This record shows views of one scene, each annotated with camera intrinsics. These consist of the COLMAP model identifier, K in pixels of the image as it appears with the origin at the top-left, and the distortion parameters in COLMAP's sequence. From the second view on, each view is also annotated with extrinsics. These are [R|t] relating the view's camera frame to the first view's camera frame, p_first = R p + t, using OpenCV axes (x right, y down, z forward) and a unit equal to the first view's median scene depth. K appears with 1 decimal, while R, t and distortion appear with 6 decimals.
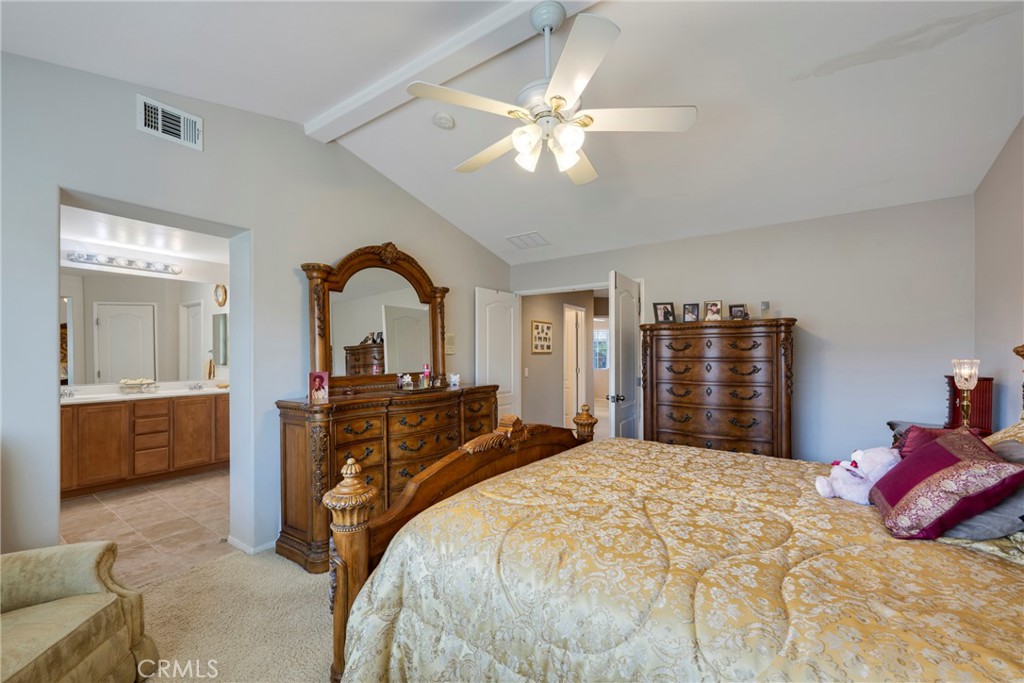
lens RADIAL K [[415.2, 0, 516.2], [0, 415.2, 354.5], [0, 0, 1]] dist [-0.001907, -0.000172]
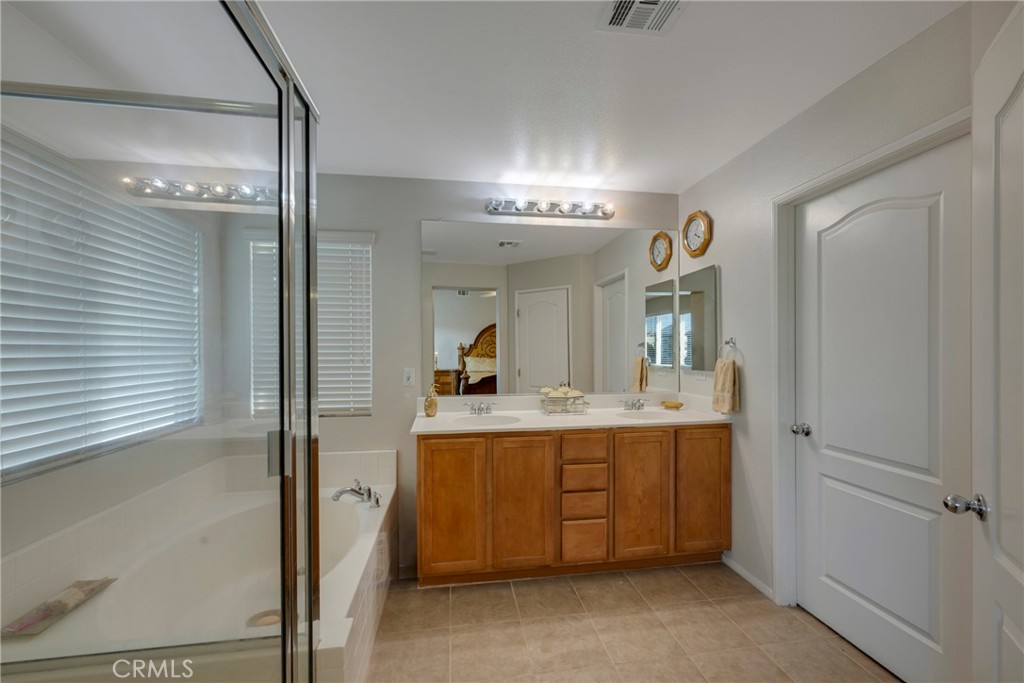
lens RADIAL K [[415.2, 0, 513.0], [0, 415.2, 348.1], [0, 0, 1]] dist [-0.001907, -0.000172]
pose [[0.690572, -0.005011, -0.723247, -0.527704], [0.000014, 0.999976, -0.006915, 0.001800], [0.723264, 0.004765, 0.690555, 0.531121]]
